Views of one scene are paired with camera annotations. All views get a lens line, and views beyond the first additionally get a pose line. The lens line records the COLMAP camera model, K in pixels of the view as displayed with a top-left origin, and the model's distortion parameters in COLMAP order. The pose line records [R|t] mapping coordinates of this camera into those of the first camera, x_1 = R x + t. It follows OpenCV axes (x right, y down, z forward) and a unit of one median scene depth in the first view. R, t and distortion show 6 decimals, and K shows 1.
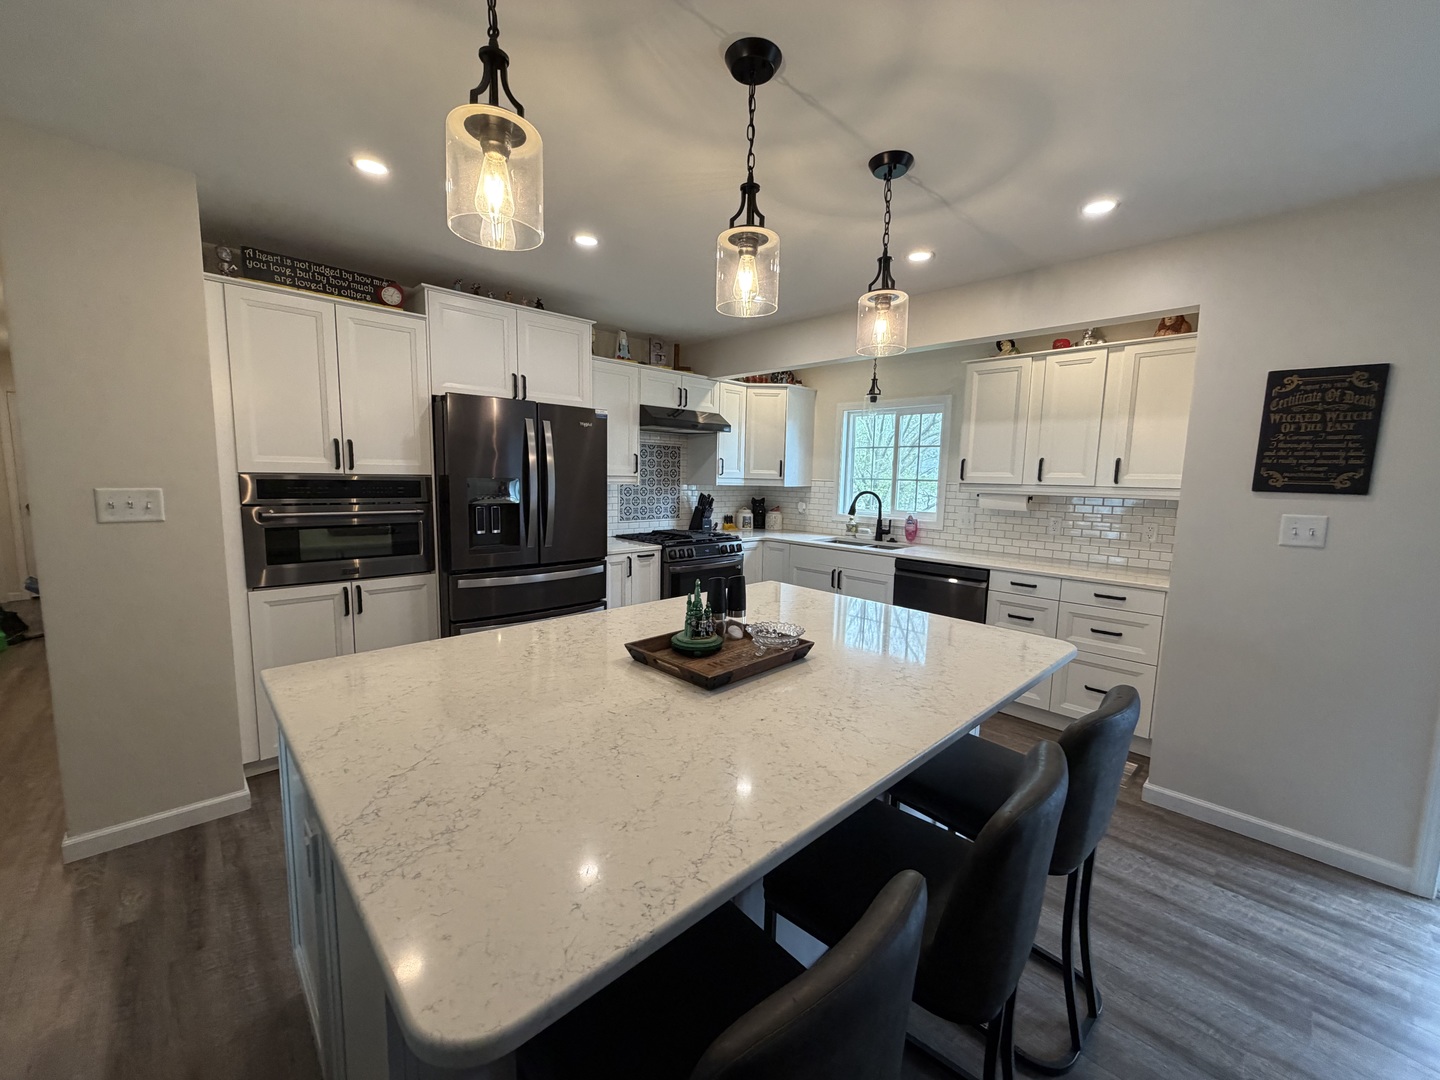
lens RADIAL K [[573.5, 0, 715.7], [0, 573.5, 540.1], [0, 0, 1]] dist [0.002720, -0.000866]
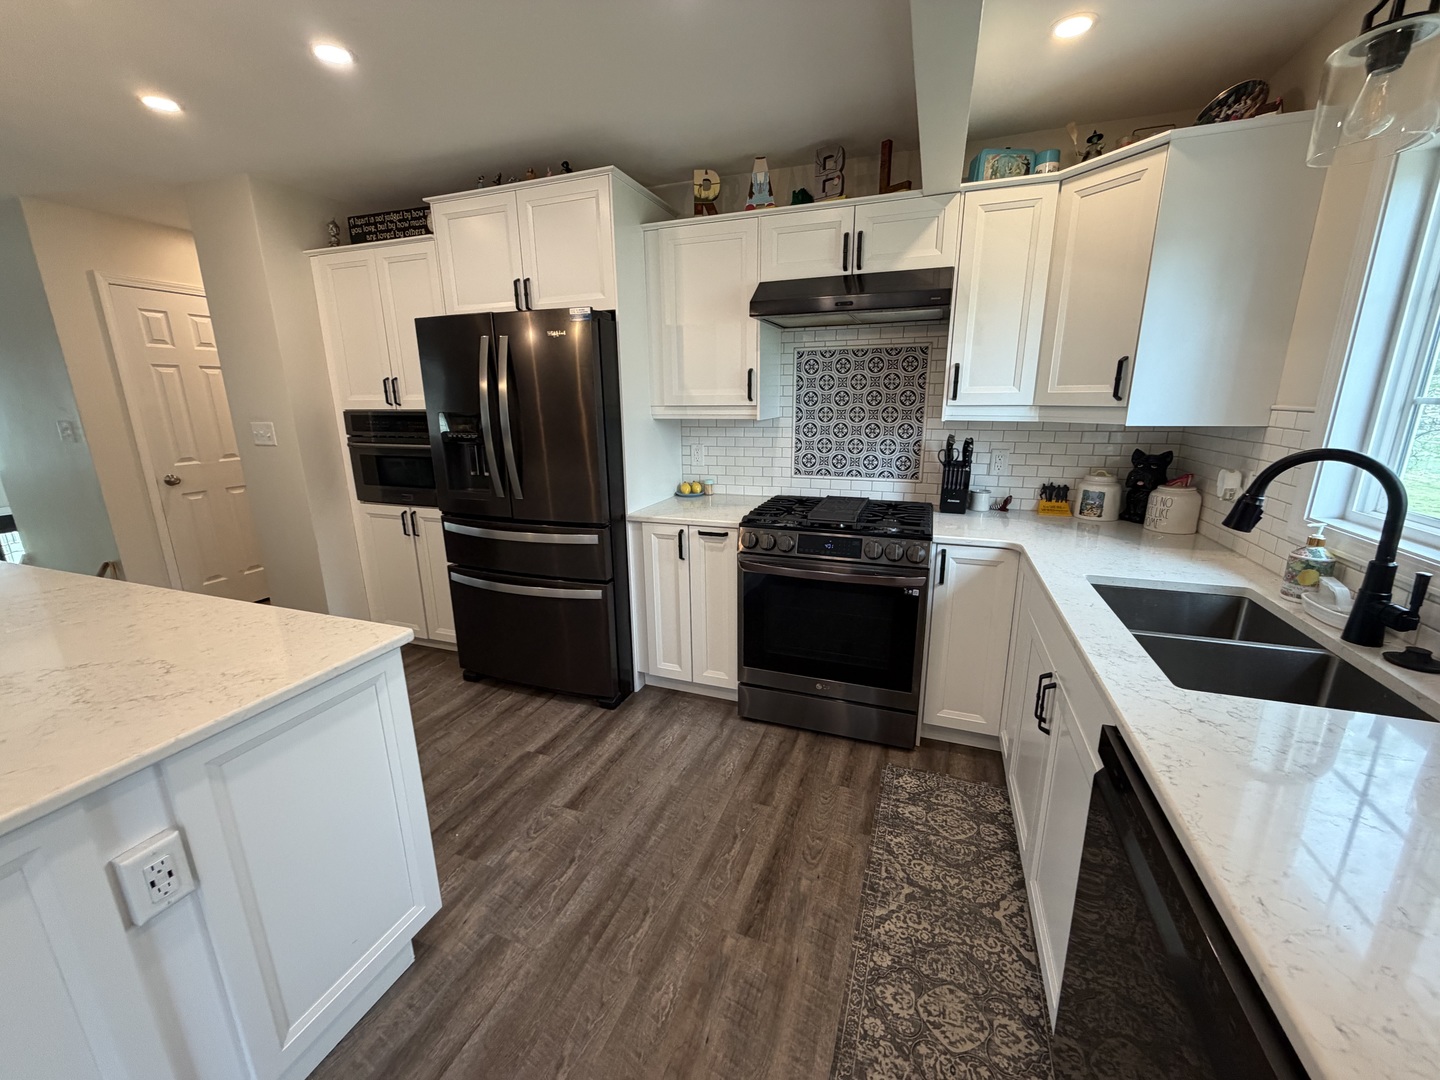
lens RADIAL K [[573.5, 0, 715.7], [0, 573.5, 540.4], [0, 0, 1]] dist [0.002720, -0.000866]
pose [[0.439690, 0.194876, -0.876753, 0.466968], [-0.083234, 0.980818, 0.176264, -0.082750], [0.894285, -0.004526, 0.447476, 0.762261]]
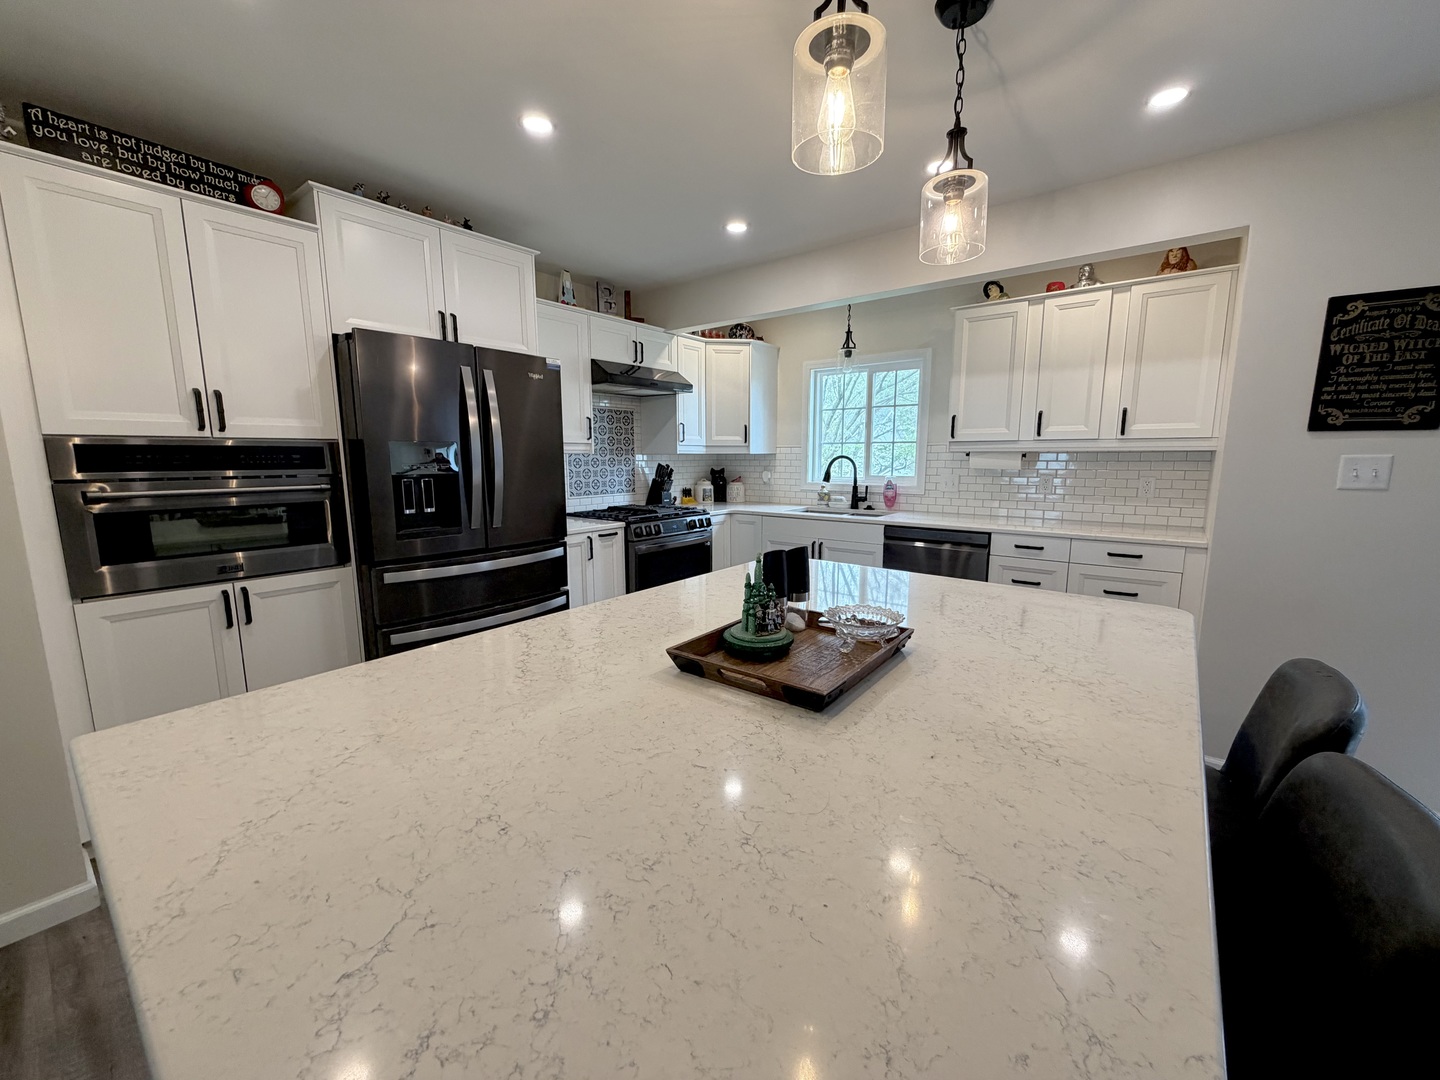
lens RADIAL K [[573.5, 0, 715.2], [0, 573.5, 540.1], [0, 0, 1]] dist [0.002720, -0.000866]
pose [[0.990397, -0.043810, 0.131126, -0.079978], [0.039311, 0.998553, 0.036703, 0.010697], [-0.132544, -0.031196, 0.990686, 0.130631]]
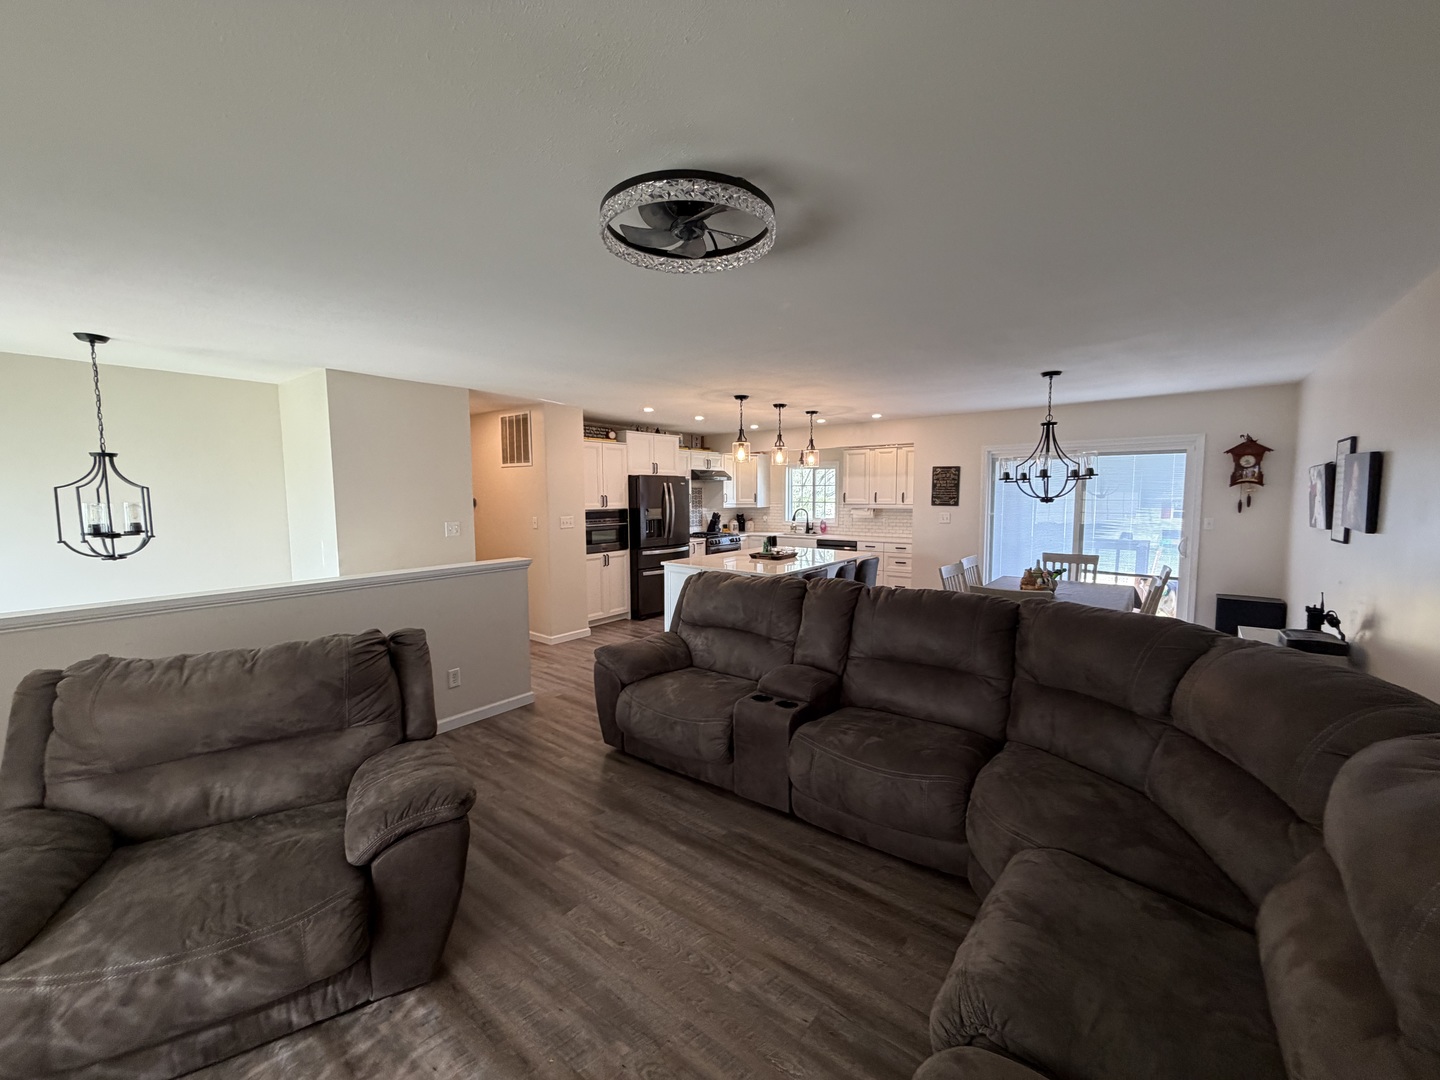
lens RADIAL K [[573.5, 0, 713.8], [0, 573.5, 537.7], [0, 0, 1]] dist [0.002720, -0.000866]
pose [[0.989431, -0.039147, 0.139623, -0.380974], [0.044039, 0.998514, -0.032113, 0.079517], [-0.138159, 0.037923, 0.989684, -1.112148]]
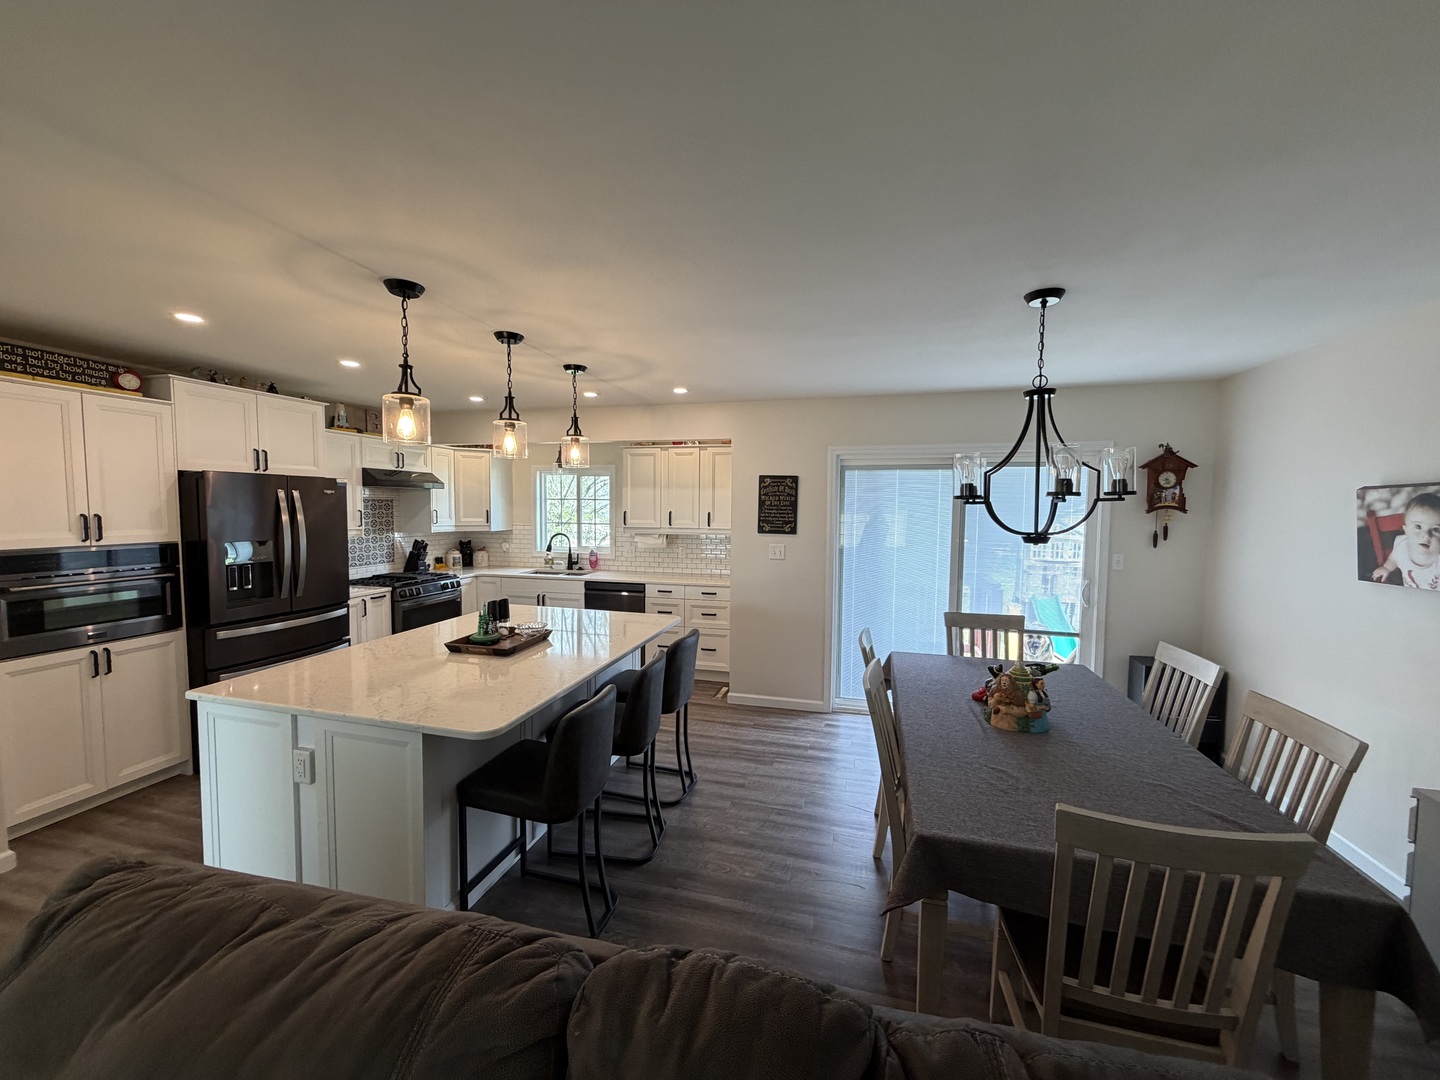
lens RADIAL K [[573.5, 0, 714.8], [0, 573.5, 541.1], [0, 0, 1]] dist [0.002720, -0.000866]
pose [[0.851836, -0.046364, 0.521752, -0.151045], [0.069434, 0.997280, -0.024740, -0.011099], [-0.519186, 0.057302, 0.852738, -0.390308]]
